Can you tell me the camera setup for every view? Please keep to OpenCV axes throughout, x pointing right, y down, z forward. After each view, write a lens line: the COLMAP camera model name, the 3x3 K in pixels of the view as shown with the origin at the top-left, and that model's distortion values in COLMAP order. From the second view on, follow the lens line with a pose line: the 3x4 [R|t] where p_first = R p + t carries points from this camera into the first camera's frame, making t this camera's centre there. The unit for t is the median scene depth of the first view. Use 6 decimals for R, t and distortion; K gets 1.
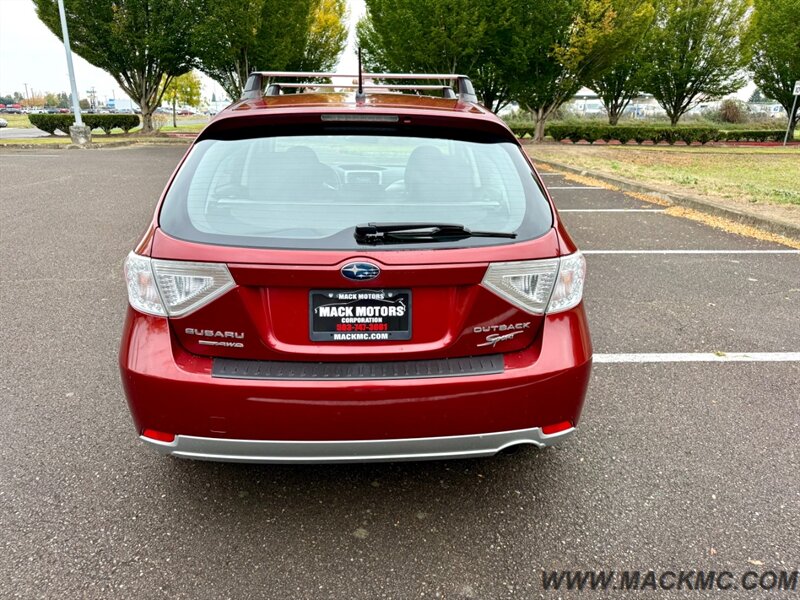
lens RADIAL K [[564.5, 0, 399.4], [0, 564.5, 296.5], [0, 0, 1]] dist [0.005383, -0.015659]
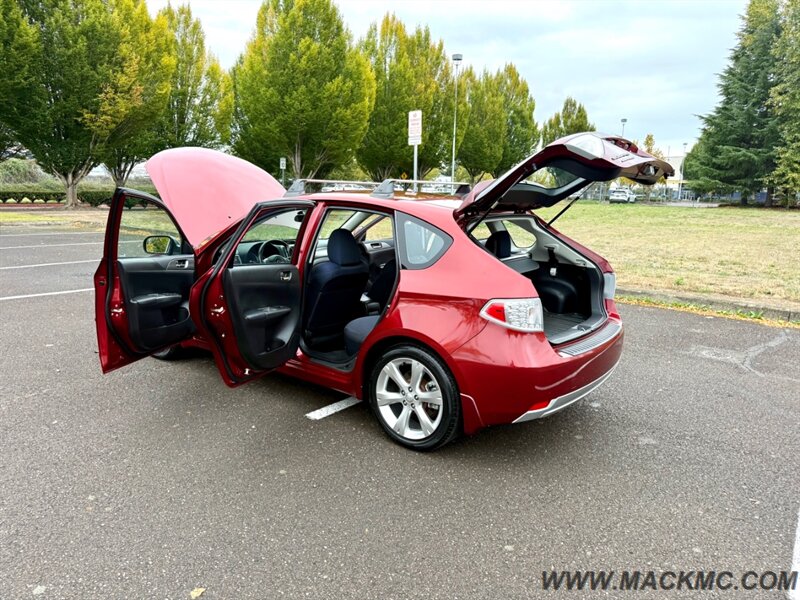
lens RADIAL K [[564.5, 0, 401.2], [0, 564.5, 295.8], [0, 0, 1]] dist [0.005383, -0.015659]
pose [[0.642389, -0.132897, 0.754768, -1.719760], [0.211232, 0.977406, -0.007682, -0.128534], [-0.736693, 0.164366, 0.655947, 0.155034]]
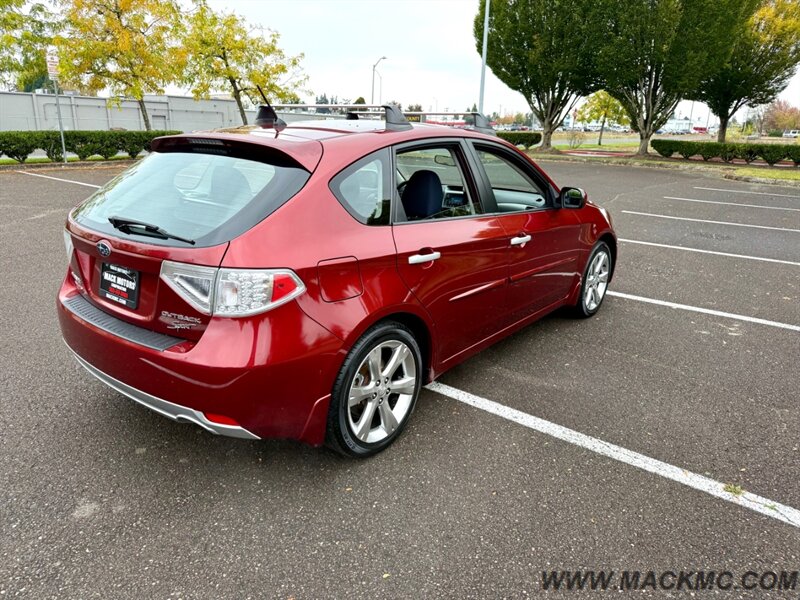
lens RADIAL K [[564.5, 0, 397.1], [0, 564.5, 302.6], [0, 0, 1]] dist [0.005383, -0.015659]
pose [[0.746663, 0.203324, -0.633367, 1.142892], [-0.215782, 0.974687, 0.058513, -0.128265], [0.629232, 0.092979, 0.771636, 0.317141]]
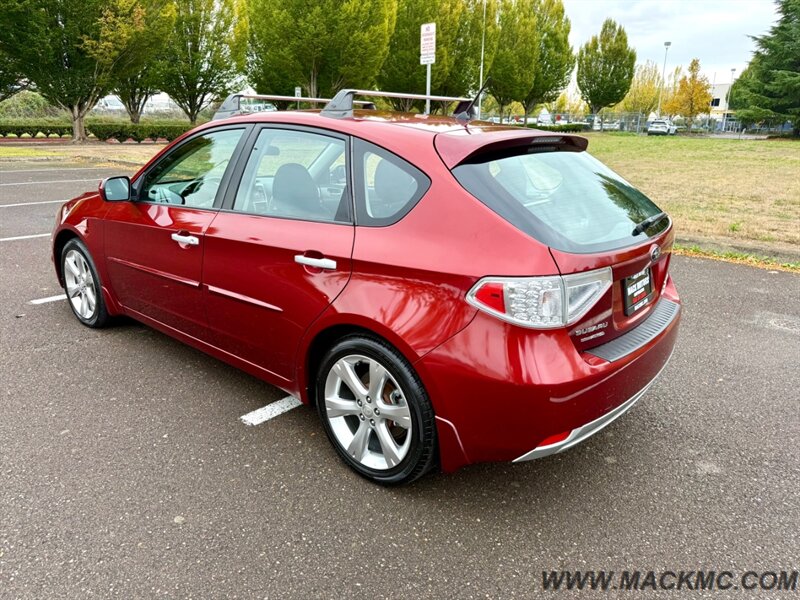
lens RADIAL K [[564.5, 0, 396.1], [0, 564.5, 294.4], [0, 0, 1]] dist [0.005383, -0.015659]
pose [[0.683036, -0.207992, 0.700144, -1.220766], [0.206270, 0.974506, 0.088267, -0.166055], [-0.700653, 0.084129, 0.708525, 0.388748]]
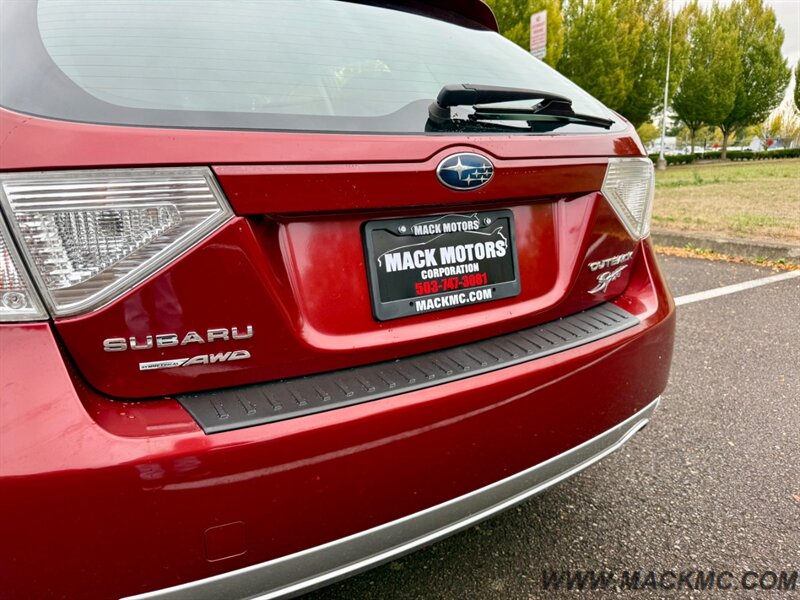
lens RADIAL K [[564.5, 0, 398.8], [0, 564.5, 299.3], [0, 0, 1]] dist [0.005383, -0.015659]
pose [[0.872838, -0.140981, 0.467203, -0.326966], [0.175738, 0.983936, -0.031408, 0.067840], [-0.455270, 0.109520, 0.883592, 0.458236]]
